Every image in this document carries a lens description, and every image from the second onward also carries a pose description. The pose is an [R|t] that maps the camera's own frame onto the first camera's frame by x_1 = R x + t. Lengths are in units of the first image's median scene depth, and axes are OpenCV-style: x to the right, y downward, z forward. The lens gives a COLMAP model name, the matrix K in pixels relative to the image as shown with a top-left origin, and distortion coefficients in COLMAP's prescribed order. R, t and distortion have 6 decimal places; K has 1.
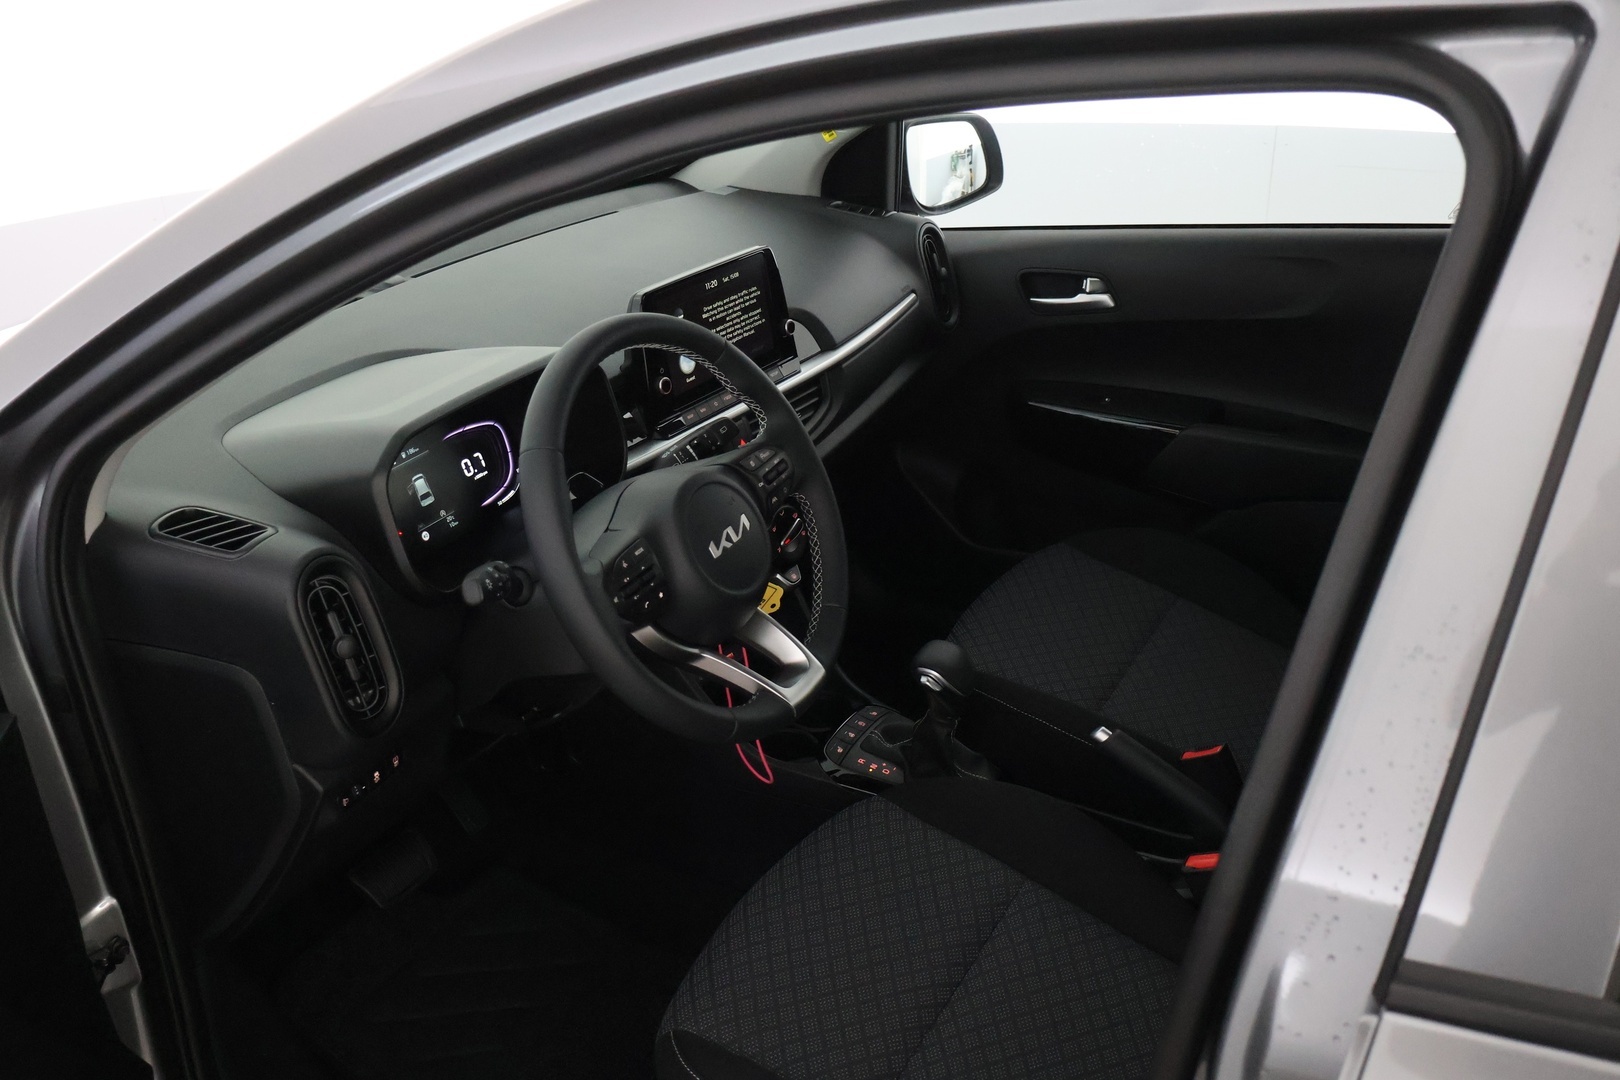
lens RADIAL K [[1499.6, 0, 805.5], [0, 1499.6, 539.8], [0, 0, 1]] dist [0.017986, 0.000000]
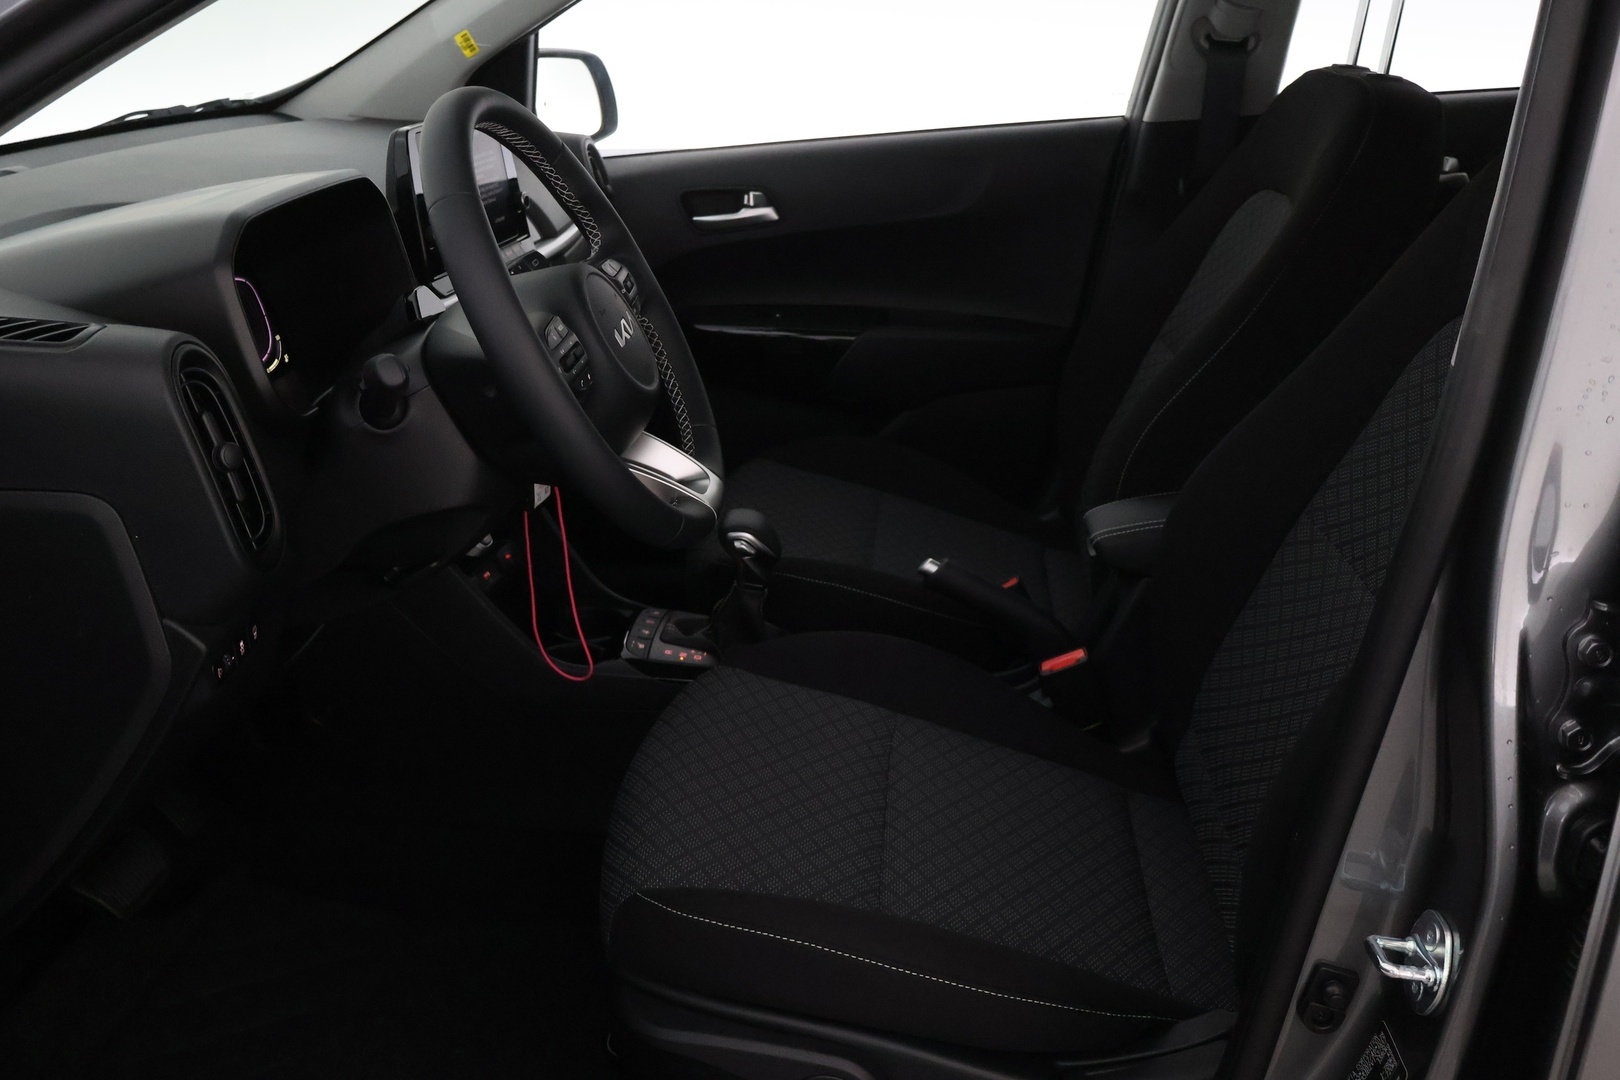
lens RADIAL K [[1499.6, 0, 809.5], [0, 1499.6, 539.5], [0, 0, 1]] dist [0.017986, 0.000000]
pose [[0.918081, -0.111989, 0.380244, -0.250027], [0.140250, 0.988983, -0.047352, 0.147997], [-0.370752, 0.096802, 0.923673, 0.113701]]
